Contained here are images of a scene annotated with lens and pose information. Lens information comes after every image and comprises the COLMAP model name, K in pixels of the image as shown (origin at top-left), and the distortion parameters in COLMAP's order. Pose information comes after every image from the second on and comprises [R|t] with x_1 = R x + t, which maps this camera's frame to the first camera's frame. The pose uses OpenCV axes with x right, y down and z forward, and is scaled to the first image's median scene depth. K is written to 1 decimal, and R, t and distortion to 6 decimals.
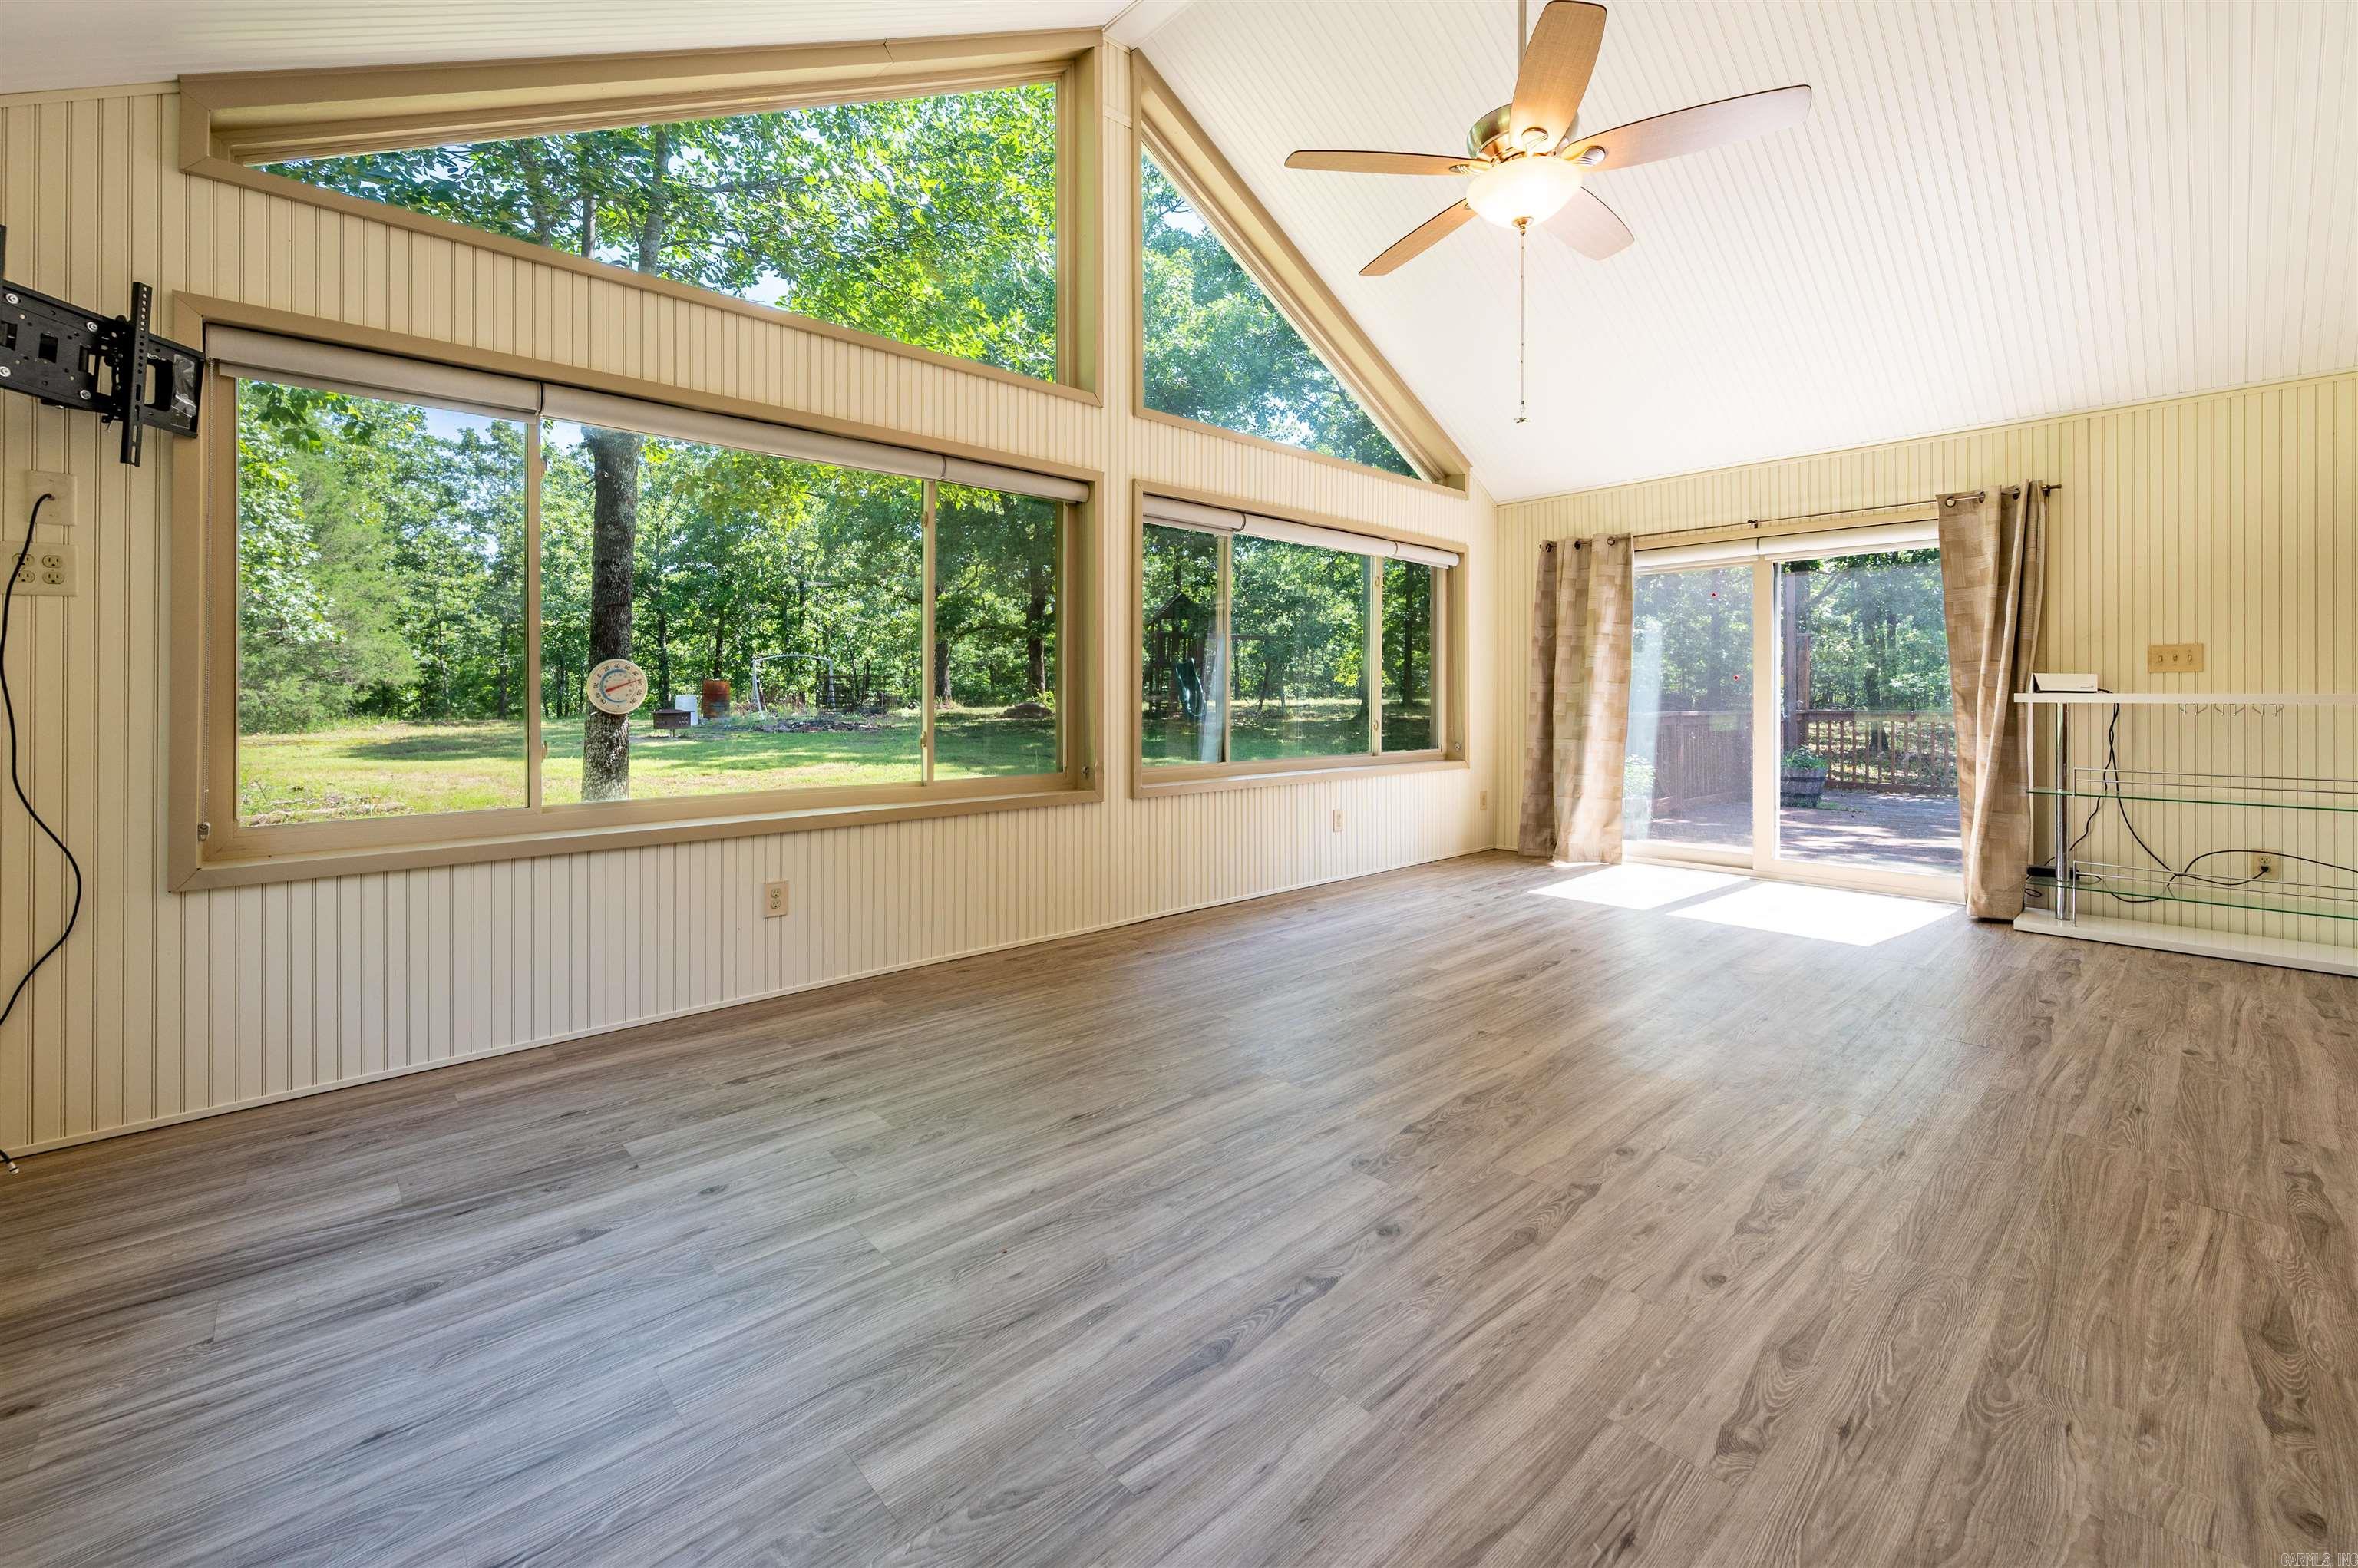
lens RADIAL K [[967.9, 0, 1169.1], [0, 967.9, 687.3], [0, 0, 1]] dist [-0.000529, -0.000364]
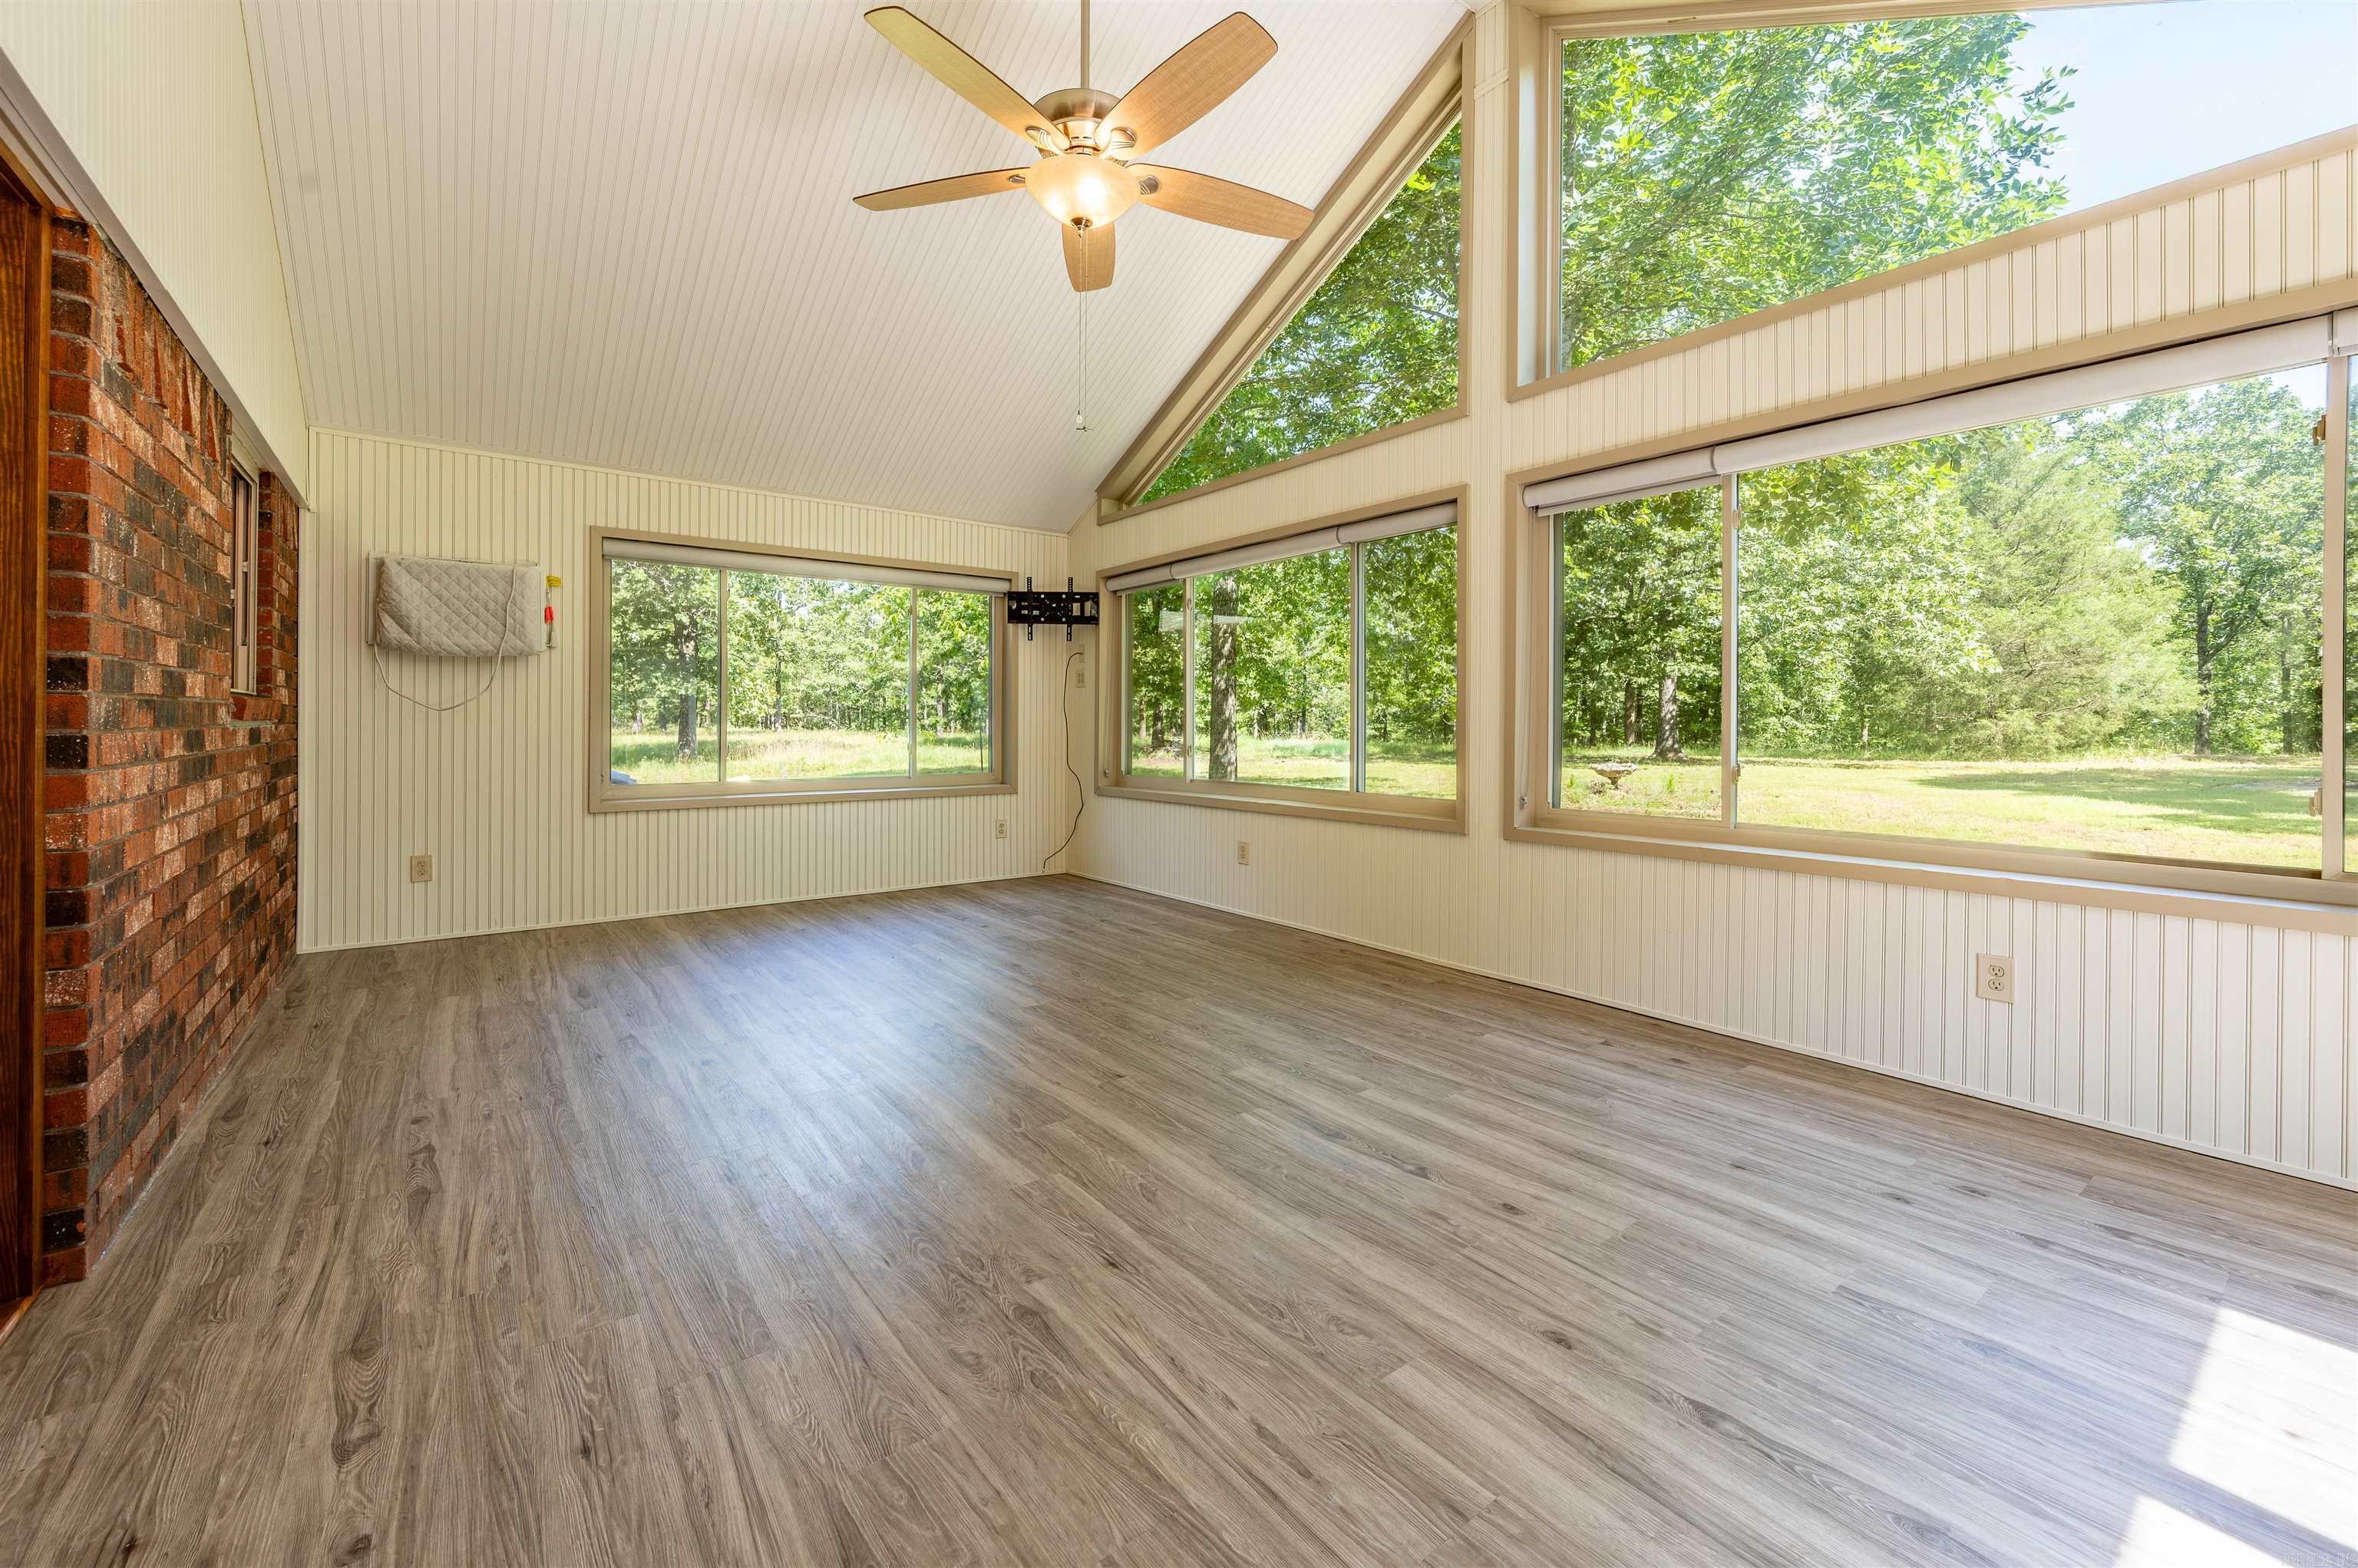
lens RADIAL K [[967.9, 0, 1182.6], [0, 967.9, 724.6], [0, 0, 1]] dist [-0.000529, -0.000364]
pose [[-0.090985, 0.004229, -0.995843, 1.741942], [0.001376, 0.999991, 0.004121, 0.011837], [0.995851, -0.000996, -0.090990, 1.590008]]
